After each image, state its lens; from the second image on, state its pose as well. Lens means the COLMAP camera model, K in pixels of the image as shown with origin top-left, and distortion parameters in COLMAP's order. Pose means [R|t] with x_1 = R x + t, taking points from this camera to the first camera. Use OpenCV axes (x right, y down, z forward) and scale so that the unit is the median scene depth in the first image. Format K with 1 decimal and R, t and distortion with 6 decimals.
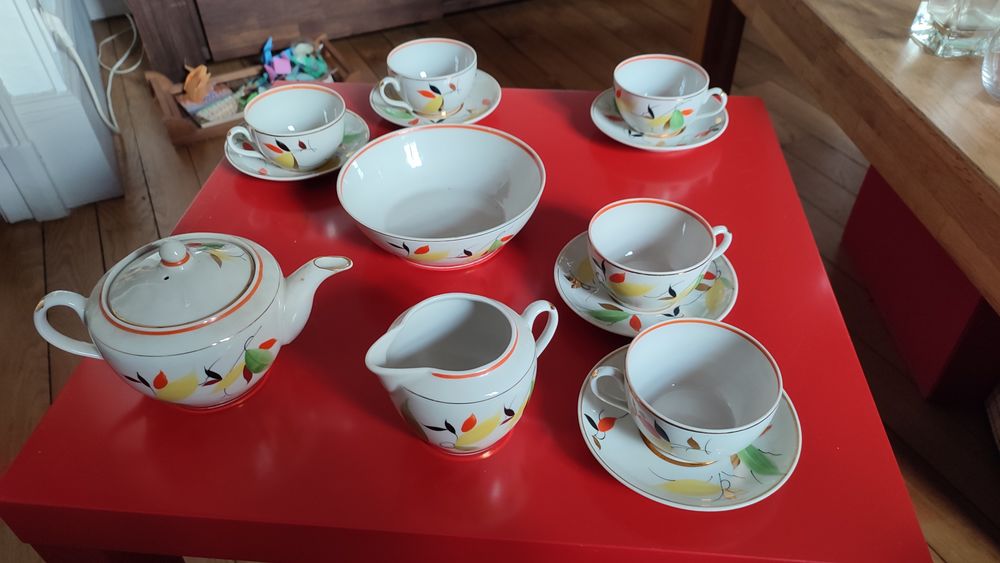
lens RADIAL K [[741.9, 0, 494.5], [0, 741.9, 282.4], [0, 0, 1]] dist [-0.000608, -0.012784]
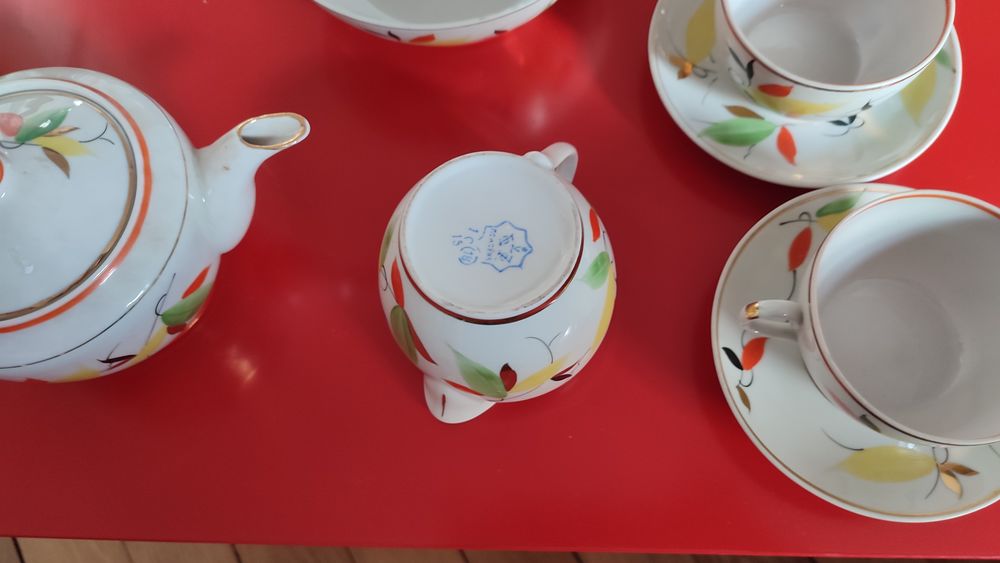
lens RADIAL K [[741.9, 0, 498.2], [0, 741.9, 279.8], [0, 0, 1]] dist [-0.000608, -0.012784]
pose [[0.996764, -0.080030, -0.007559, -0.056711], [0.072341, 0.852018, 0.518490, -0.202163], [-0.035054, -0.517359, 0.855050, 0.465003]]
